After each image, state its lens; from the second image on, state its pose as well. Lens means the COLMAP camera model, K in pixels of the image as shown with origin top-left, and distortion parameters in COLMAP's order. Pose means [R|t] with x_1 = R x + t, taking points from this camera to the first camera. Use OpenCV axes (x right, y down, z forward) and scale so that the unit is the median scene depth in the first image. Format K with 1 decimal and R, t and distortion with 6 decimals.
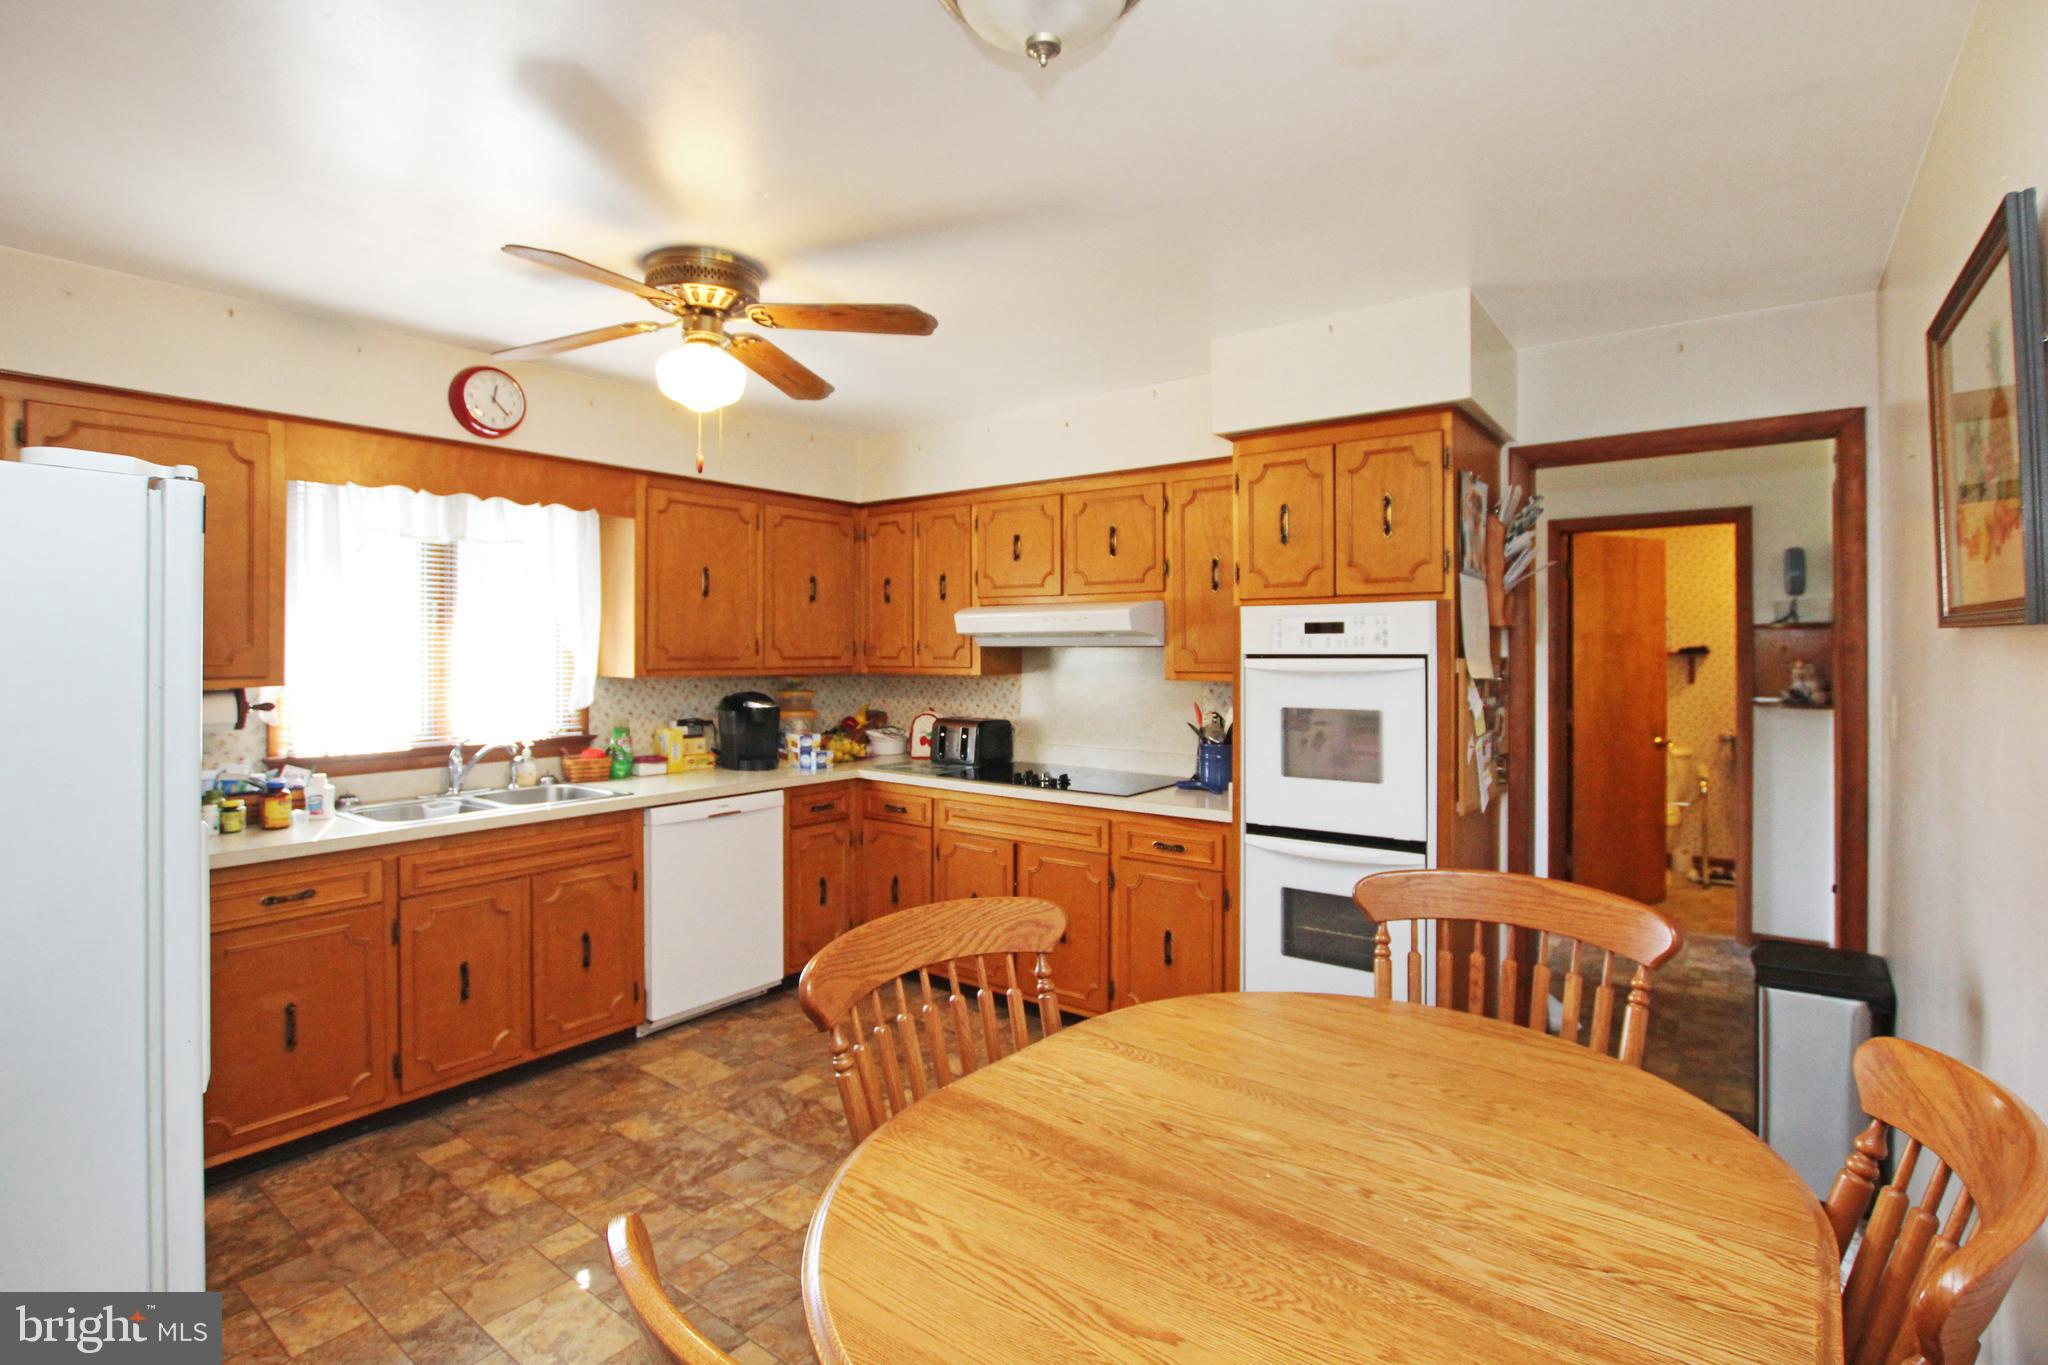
lens RADIAL K [[965.8, 0, 1053.6], [0, 965.8, 641.9], [0, 0, 1]] dist [-0.023477, 0.000407]
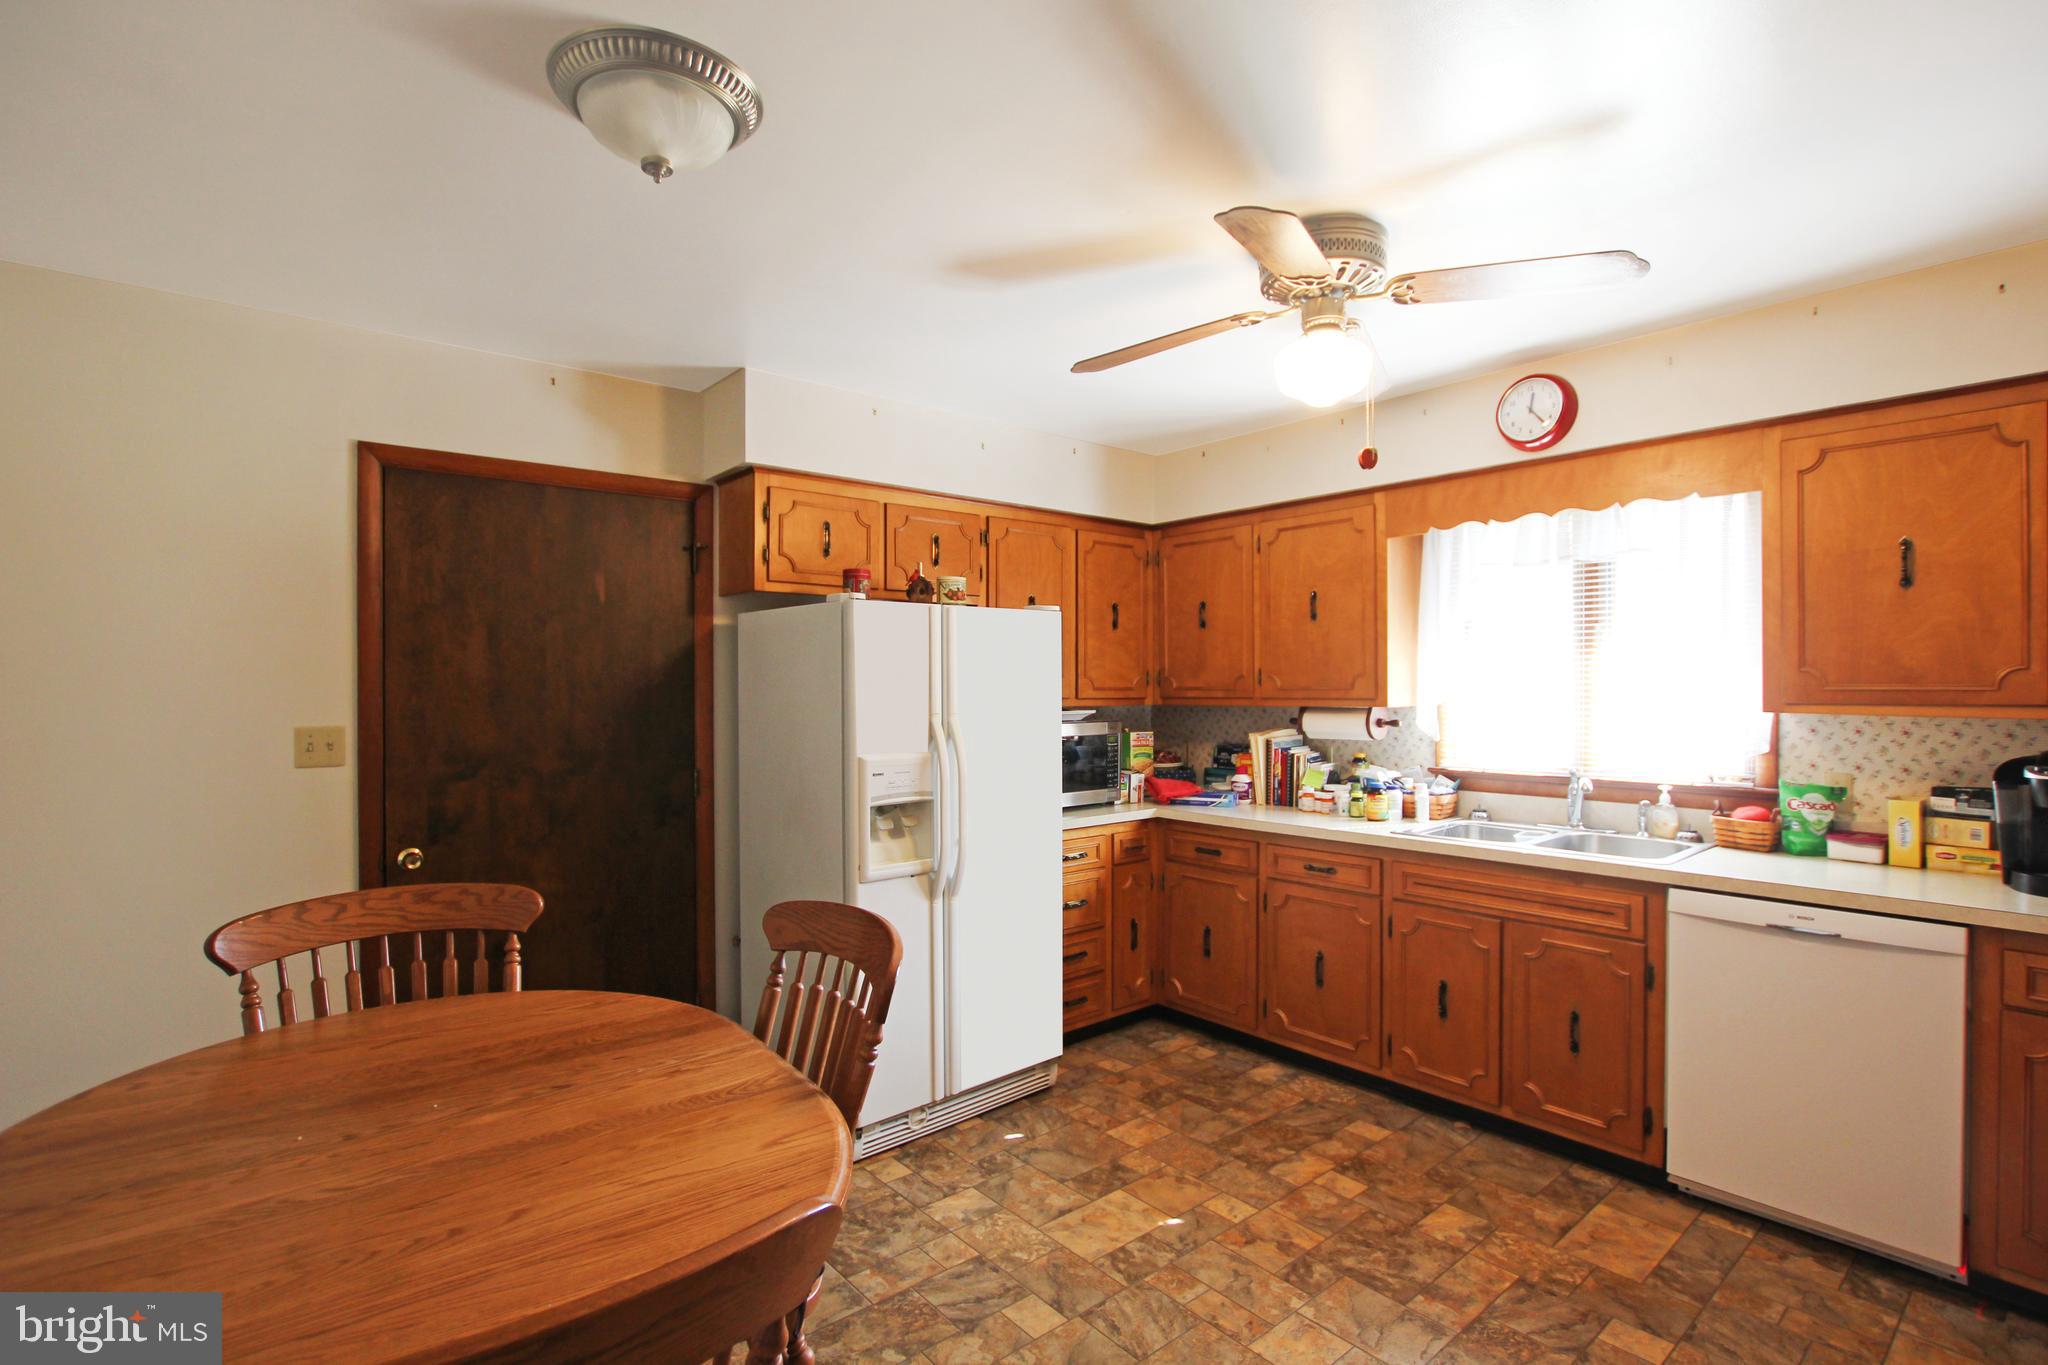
lens RADIAL K [[965.8, 0, 1030.2], [0, 965.8, 682.6], [0, 0, 1]] dist [-0.023477, 0.000407]
pose [[-0.244479, -0.000771, -0.969654, 0.630686], [0.011394, 0.999928, -0.003668, 0.018172], [0.969588, -0.011945, -0.244452, 1.058979]]
